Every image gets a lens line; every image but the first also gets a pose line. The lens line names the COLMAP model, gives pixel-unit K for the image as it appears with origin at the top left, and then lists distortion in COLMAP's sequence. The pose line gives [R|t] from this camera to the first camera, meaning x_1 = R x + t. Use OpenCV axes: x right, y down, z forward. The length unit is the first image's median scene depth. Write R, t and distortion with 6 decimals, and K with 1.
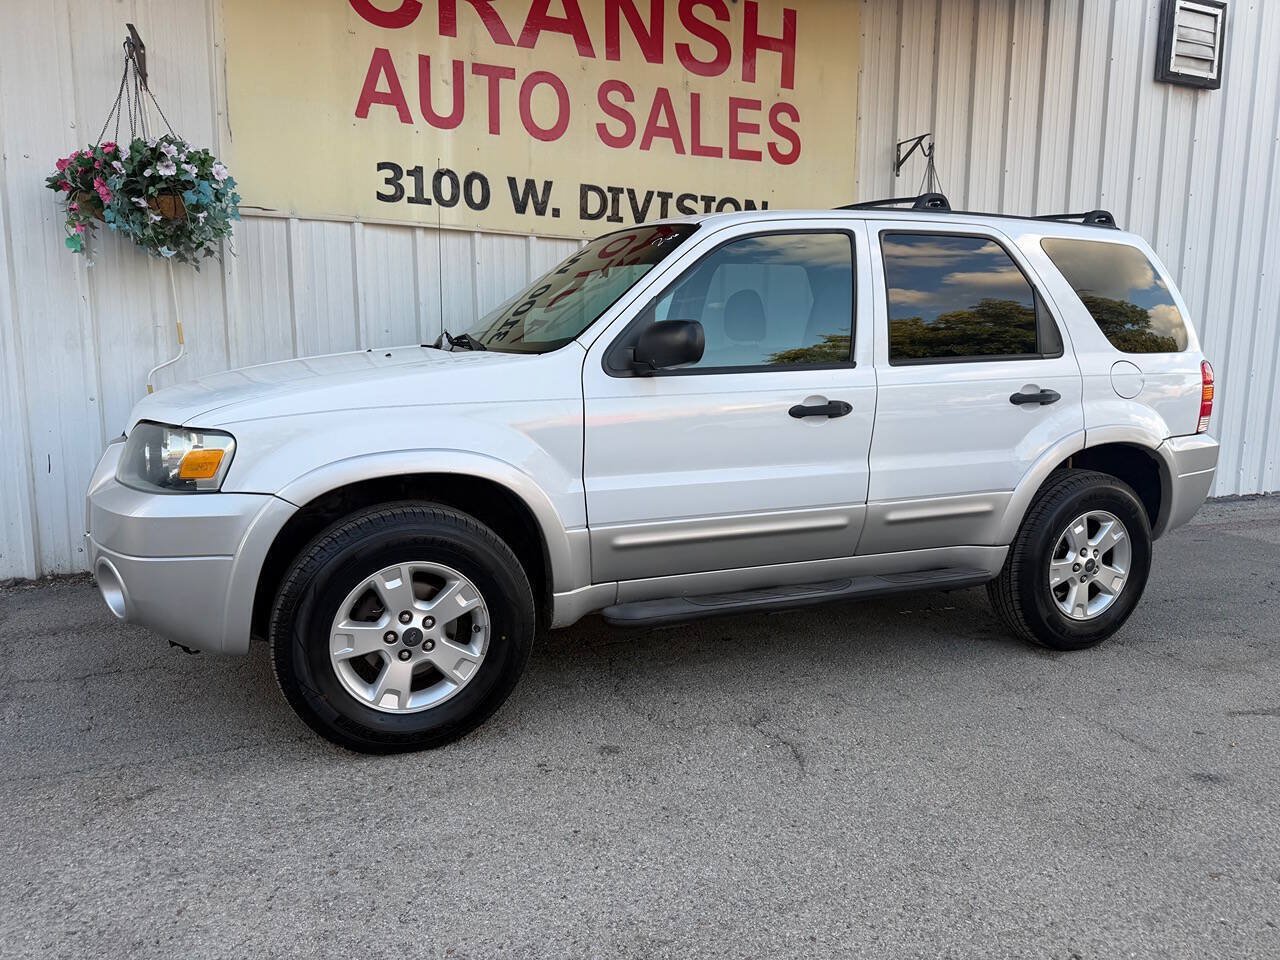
lens RADIAL K [[897.0, 0, 638.1], [0, 897.0, 481.2], [0, 0, 1]] dist [0.033327, -0.043097]
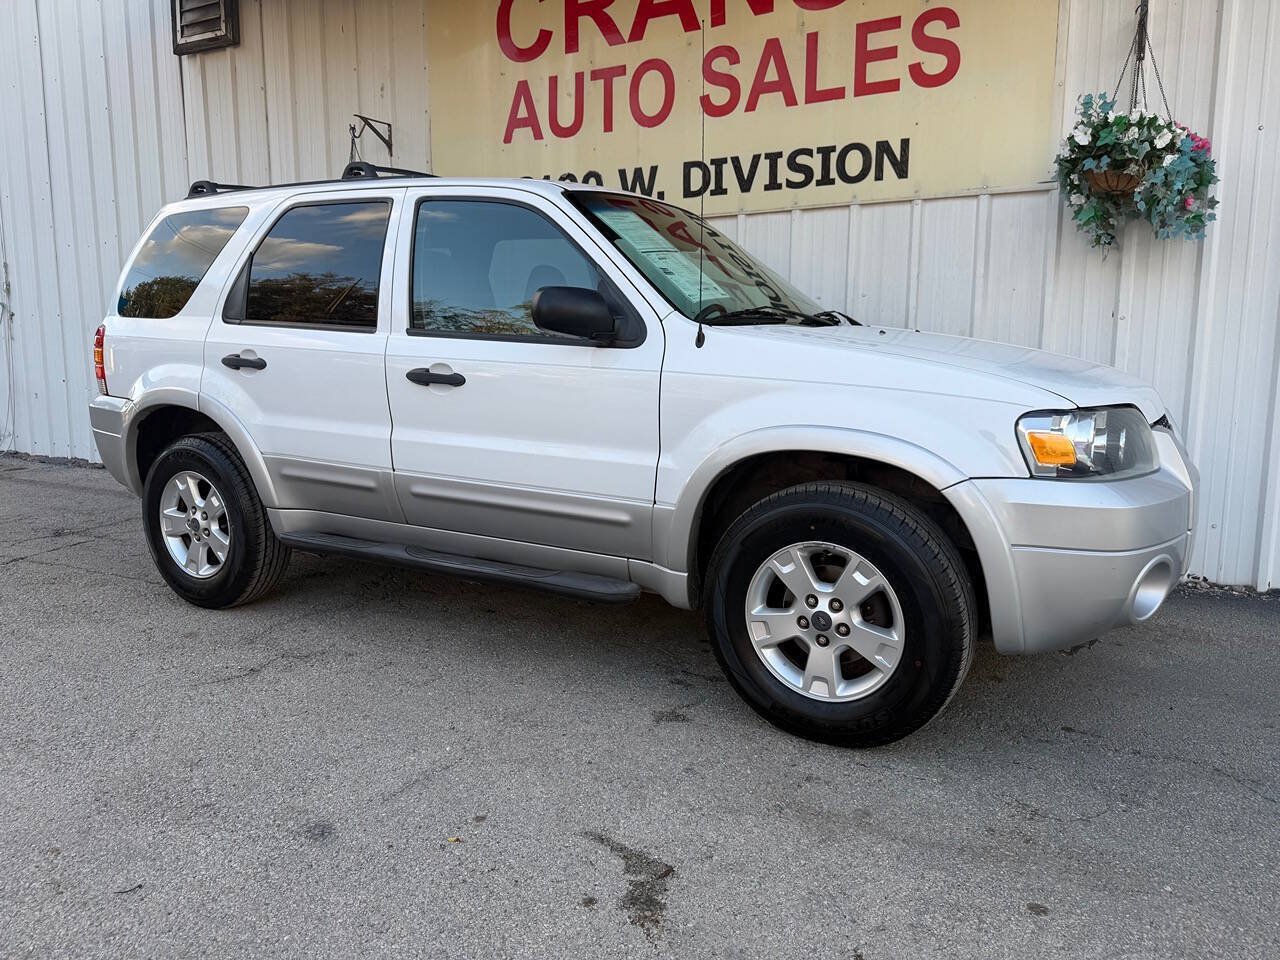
lens RADIAL K [[907.2, 0, 643.8], [0, 907.2, 483.4], [0, 0, 1]] dist [0.000973, -0.004911]
pose [[0.620193, 0.101870, -0.777807, 0.721363], [-0.101873, 0.993595, 0.048902, -0.024695], [0.777807, 0.048909, 0.626598, 0.361483]]
